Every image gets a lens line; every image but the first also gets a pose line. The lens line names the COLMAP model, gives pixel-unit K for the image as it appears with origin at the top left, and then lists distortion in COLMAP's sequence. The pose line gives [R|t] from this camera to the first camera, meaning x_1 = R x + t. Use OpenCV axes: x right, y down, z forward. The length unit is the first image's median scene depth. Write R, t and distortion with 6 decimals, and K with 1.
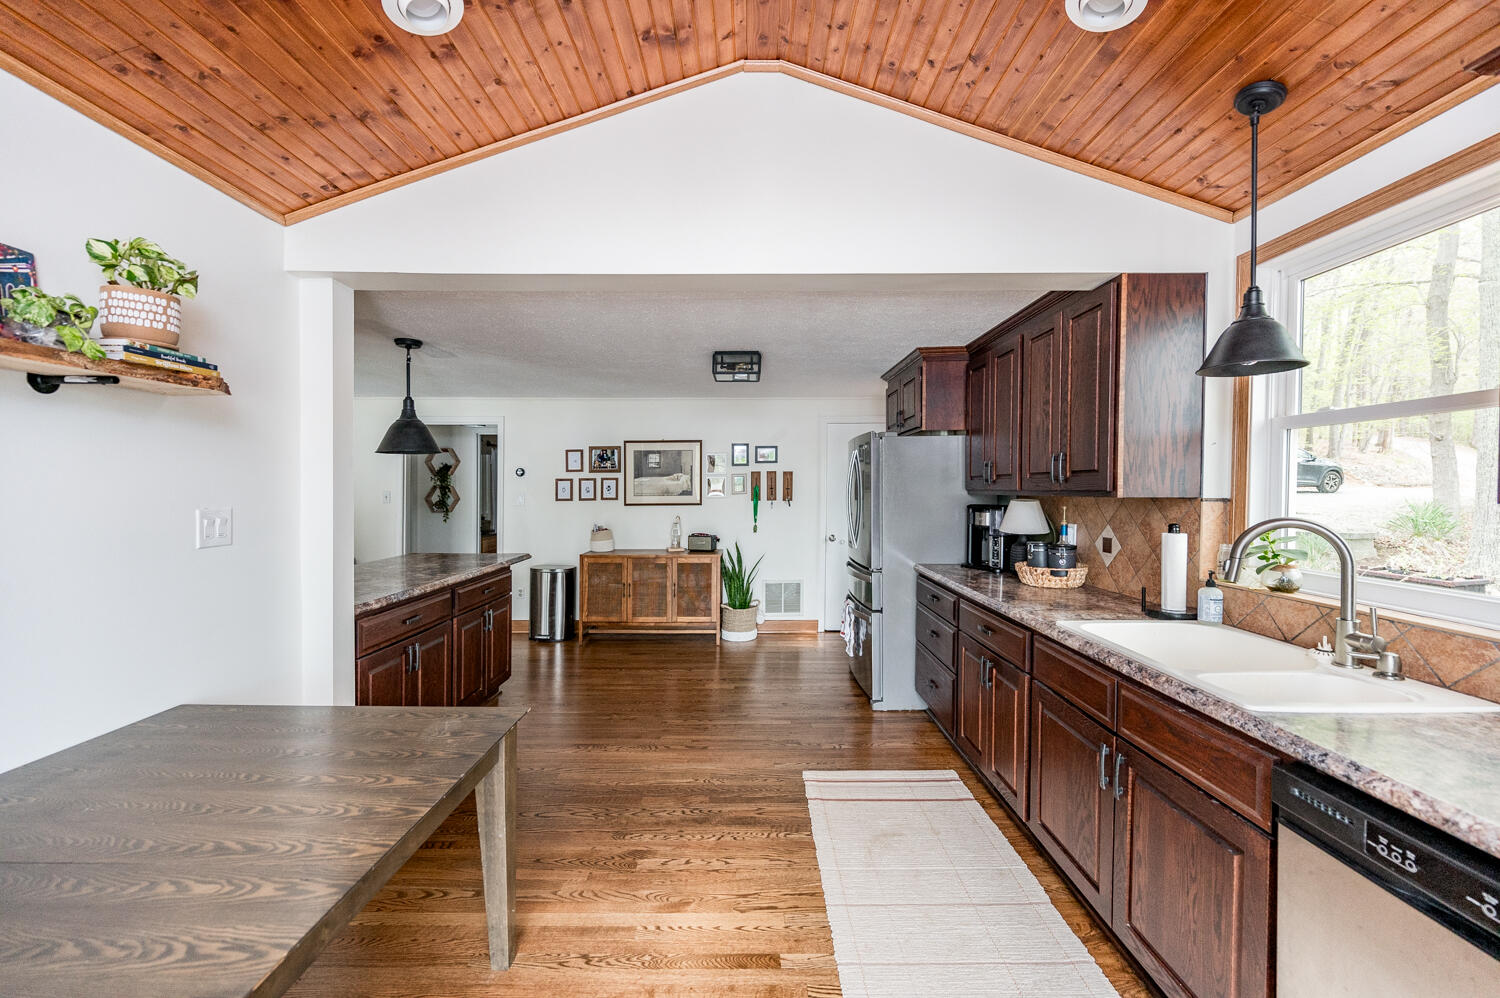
lens RADIAL K [[598.5, 0, 749.9], [0, 598.5, 502.0], [0, 0, 1]] dist [0.001375, -0.000016]
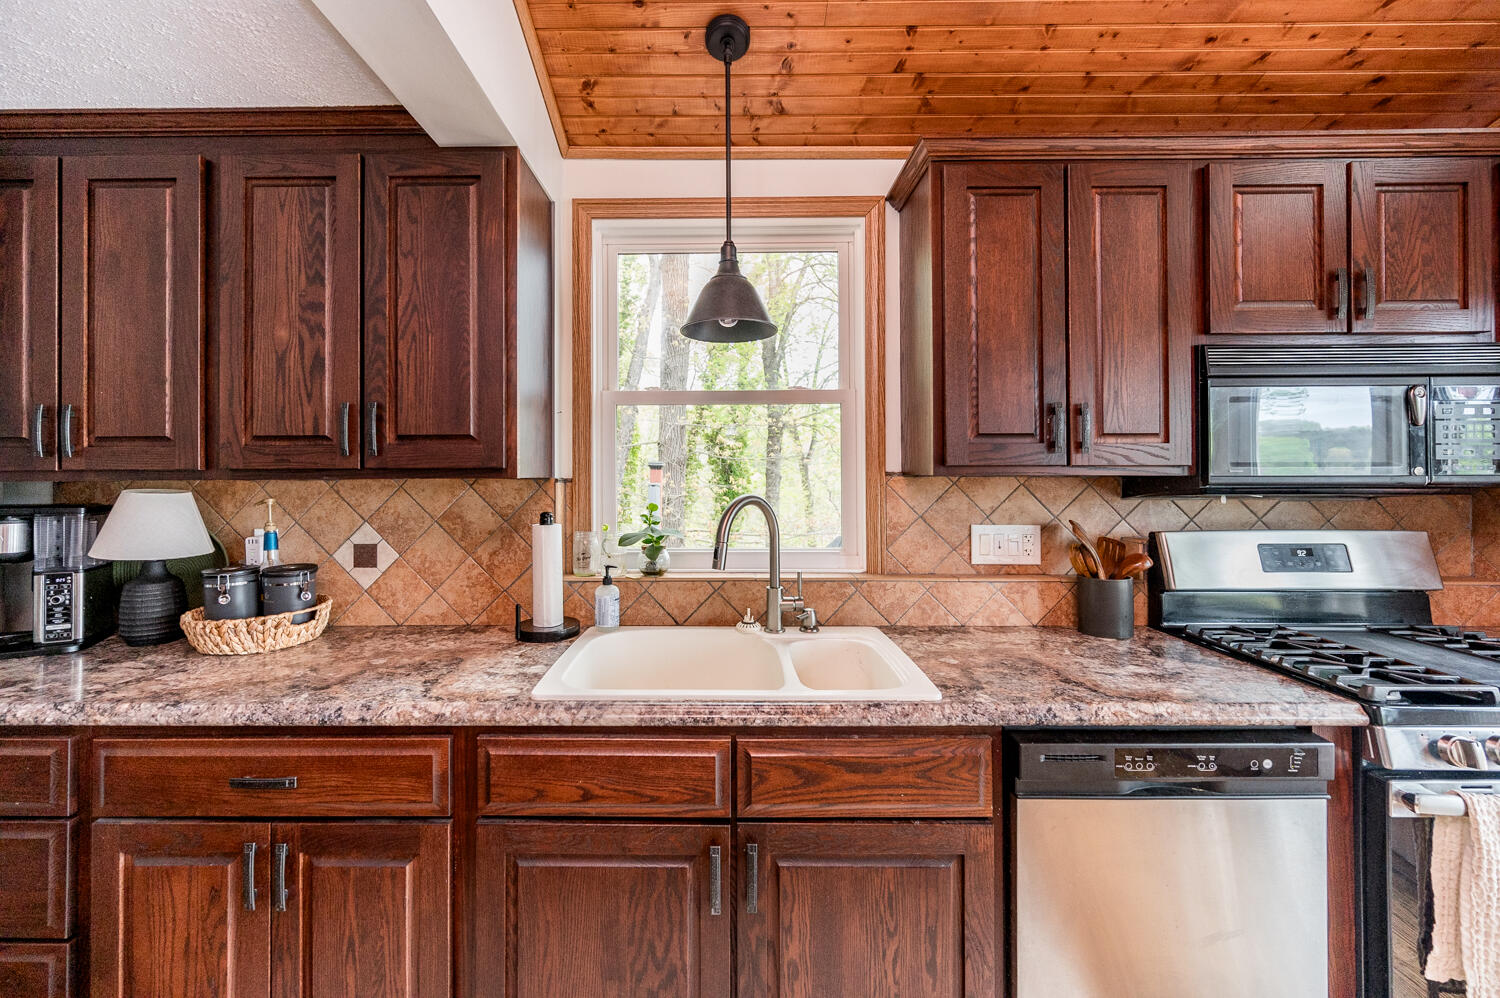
lens RADIAL K [[605.9, 0, 714.2], [0, 605.9, 477.4], [0, 0, 1]] dist [0.000172, -0.000200]
pose [[0.012399, -0.002365, 0.999920, -0.045170], [0.026954, 0.999635, 0.002031, -0.002759], [-0.999560, 0.026927, 0.012458, 0.585255]]
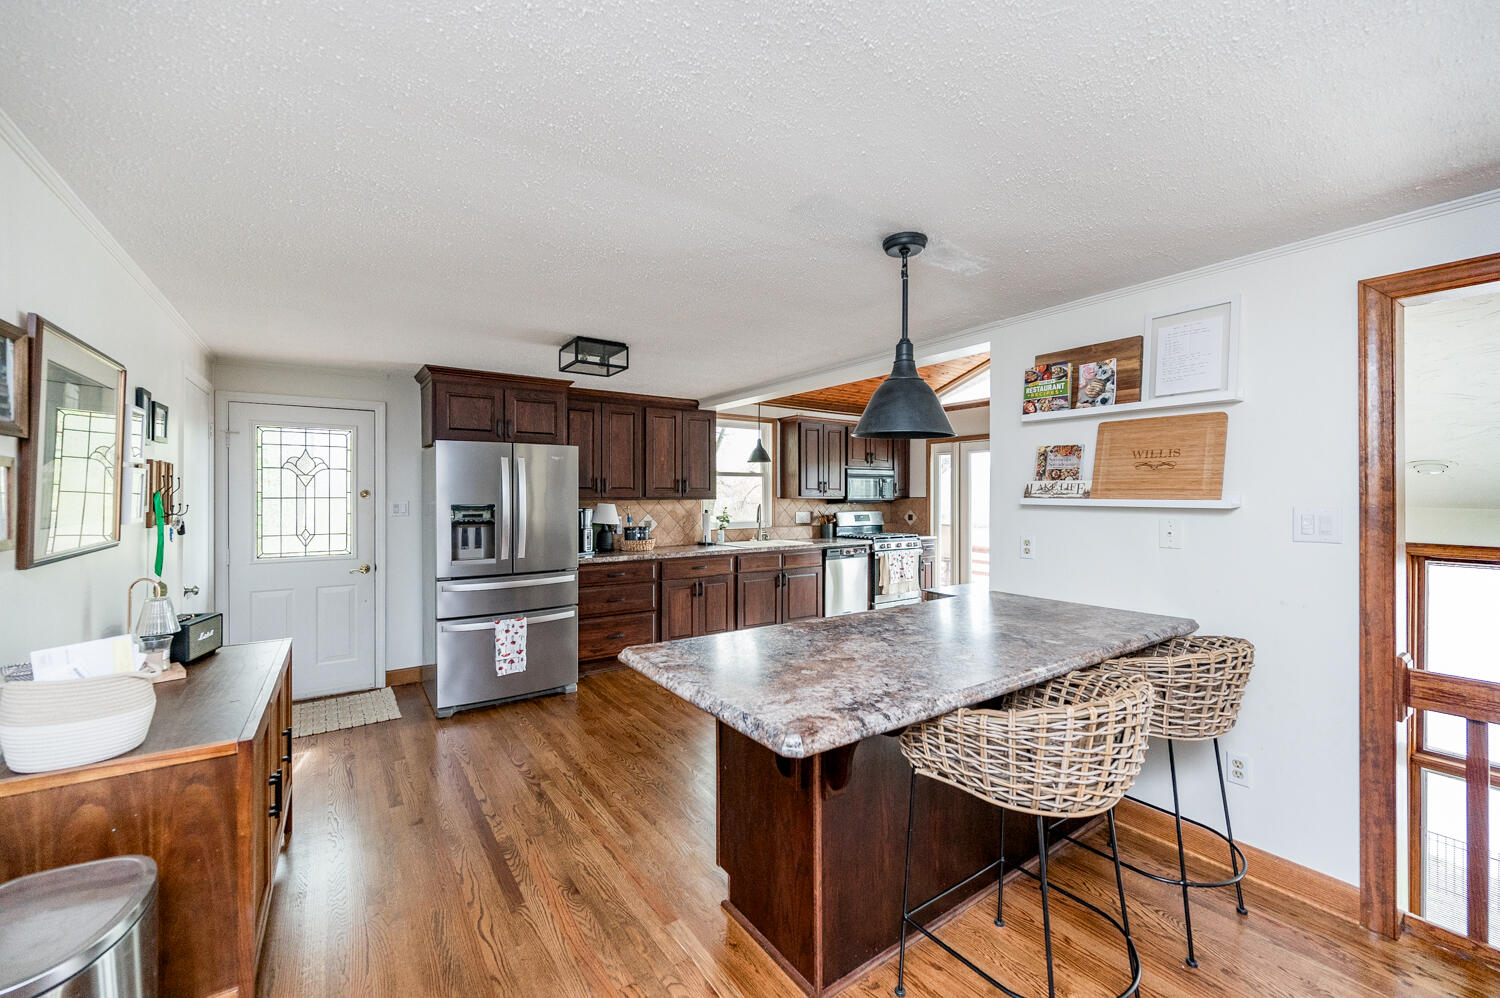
lens RADIAL K [[595.3, 0, 750.0], [0, 595.3, 499.0], [0, 0, 1]] dist [0.001513, 0.000024]
pose [[-0.570726, -0.005559, 0.821122, -1.158285], [0.020241, 0.999578, 0.020836, -0.044782], [-0.820891, 0.028513, -0.570373, 1.754433]]
